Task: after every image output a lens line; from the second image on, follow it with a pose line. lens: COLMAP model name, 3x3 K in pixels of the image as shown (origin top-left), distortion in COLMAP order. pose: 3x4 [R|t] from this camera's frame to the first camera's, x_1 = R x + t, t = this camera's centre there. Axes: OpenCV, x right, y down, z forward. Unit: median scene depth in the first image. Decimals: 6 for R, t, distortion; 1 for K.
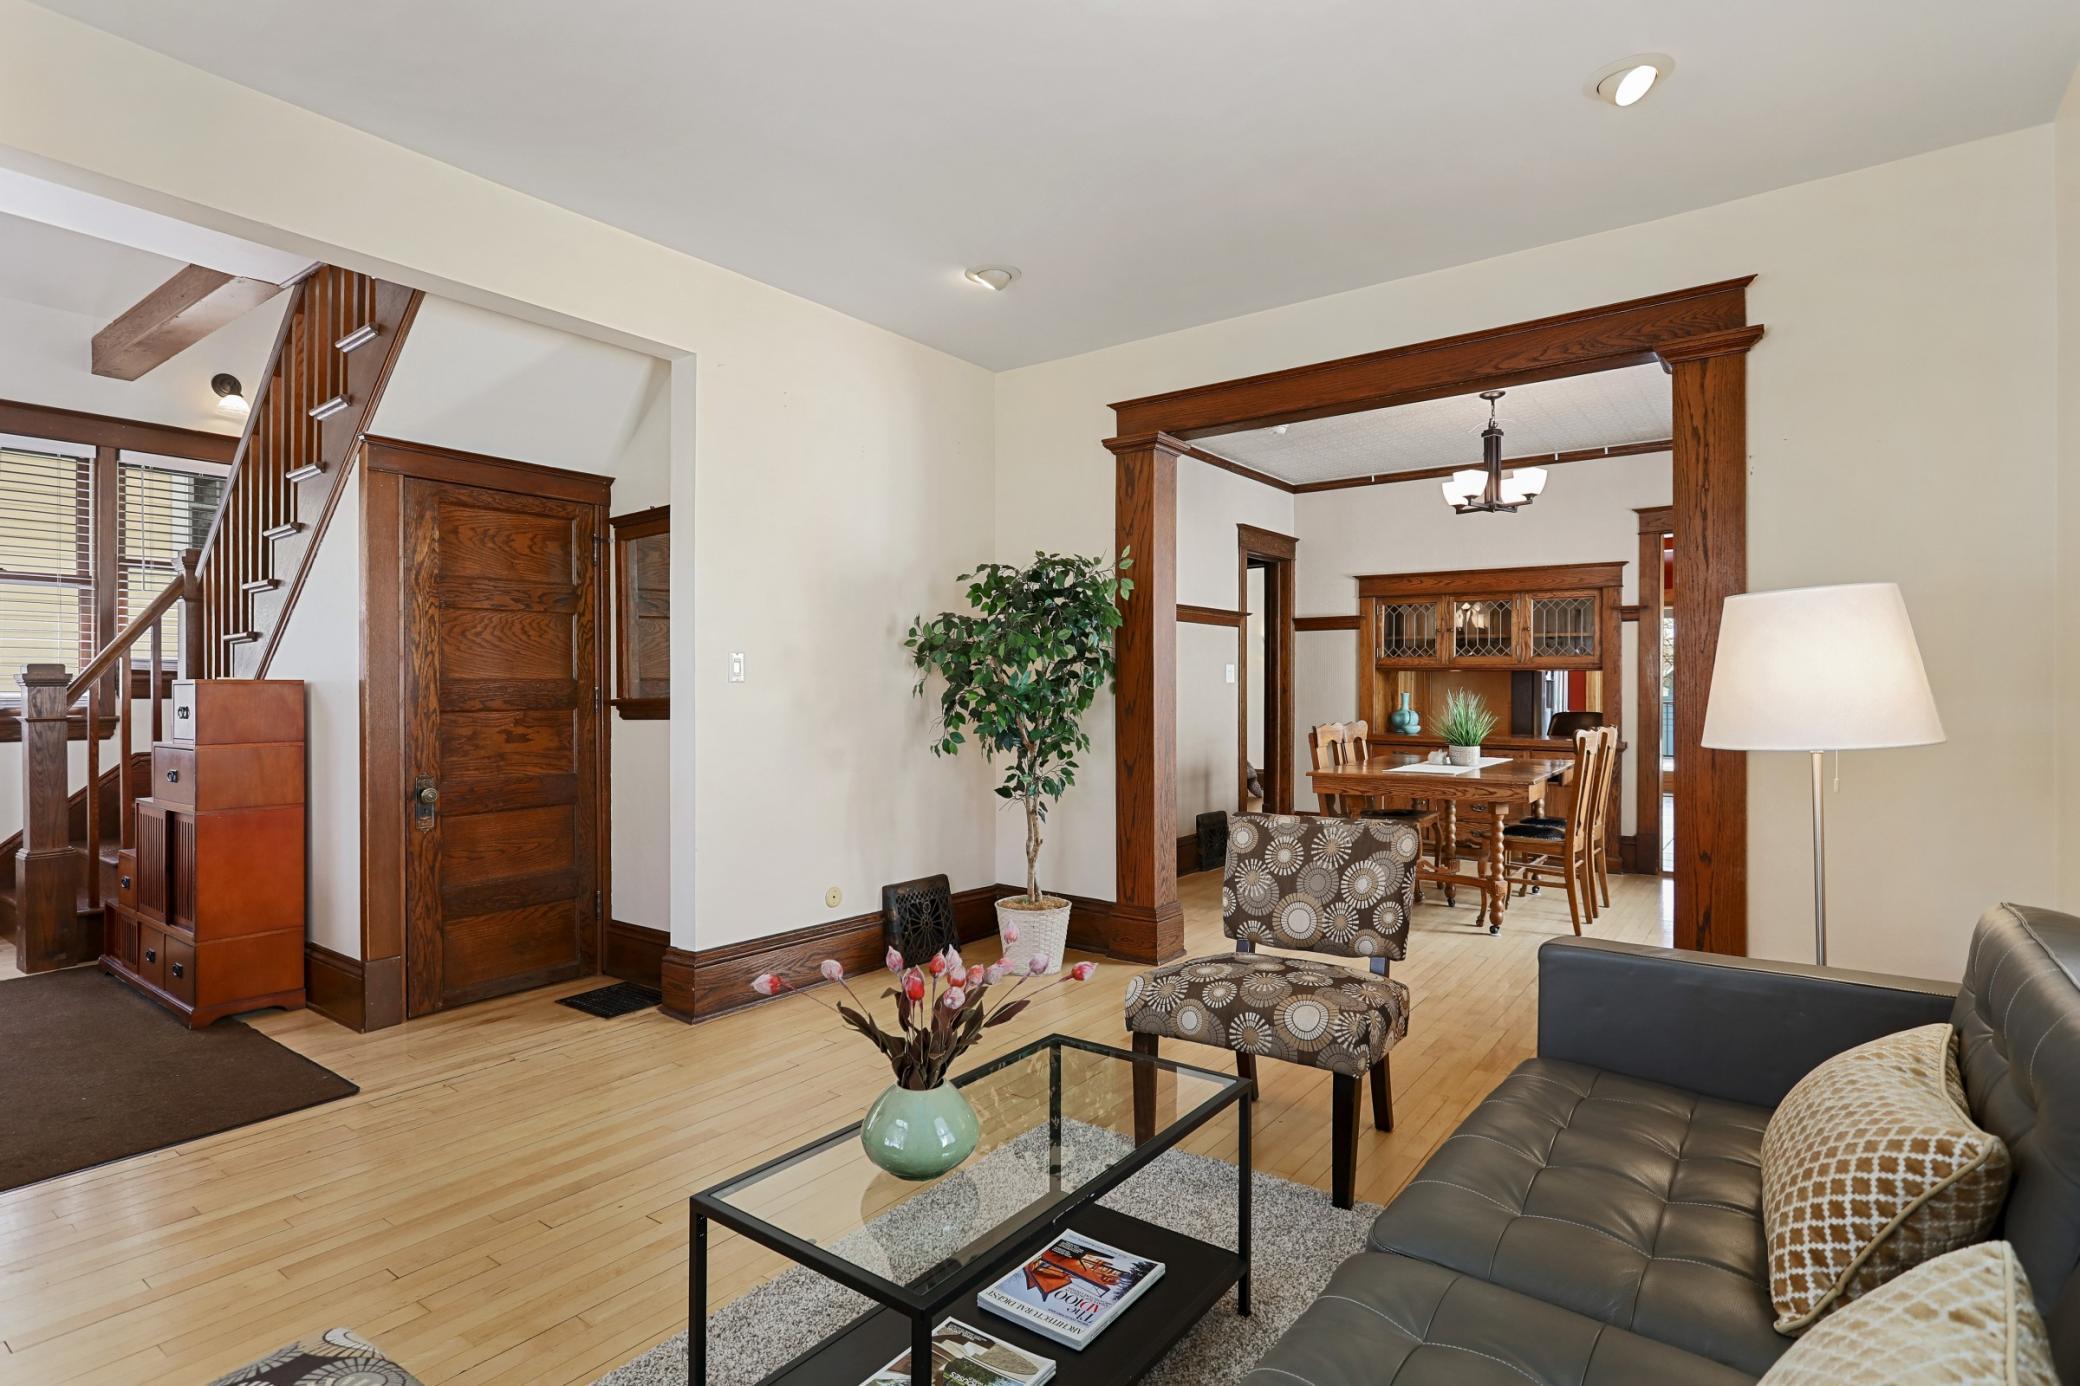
lens RADIAL K [[1069.8, 0, 1040.0], [0, 1069.8, 693.0], [0, 0, 1]] dist [0.000263, -0.000716]
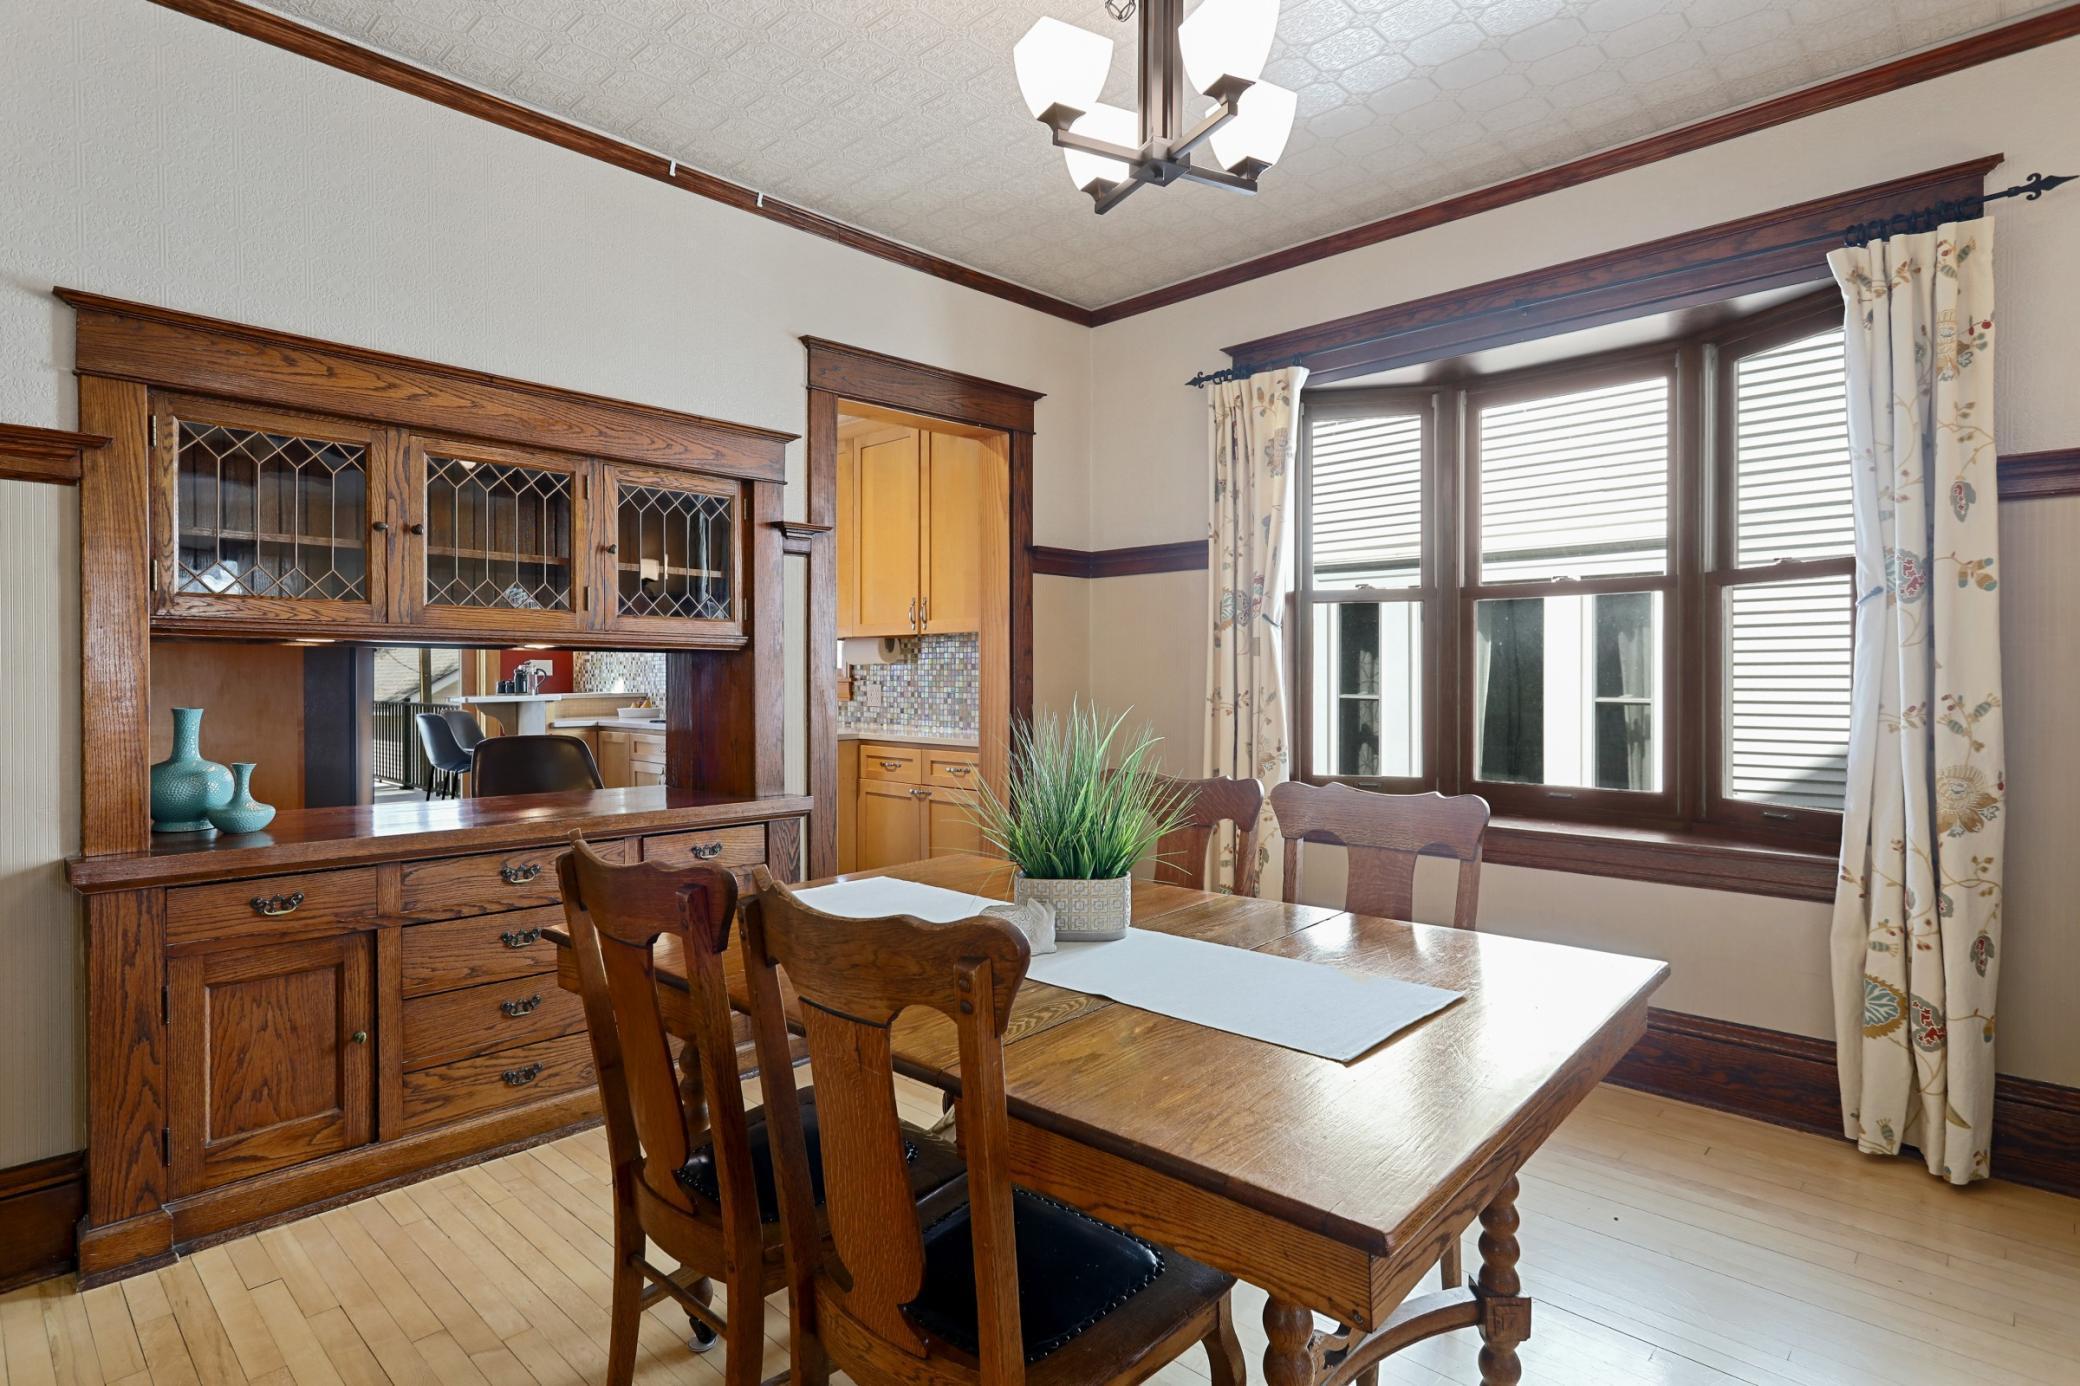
lens RADIAL K [[1089.5, 0, 1036.4], [0, 1089.5, 681.8], [0, 0, 1]] dist [-0.001100, -0.000320]
pose [[0.135492, -0.006883, 0.990755, 0.108772], [0.007870, 0.999952, 0.005871, -0.018078], [-0.990747, 0.007001, 0.135540, 1.614712]]
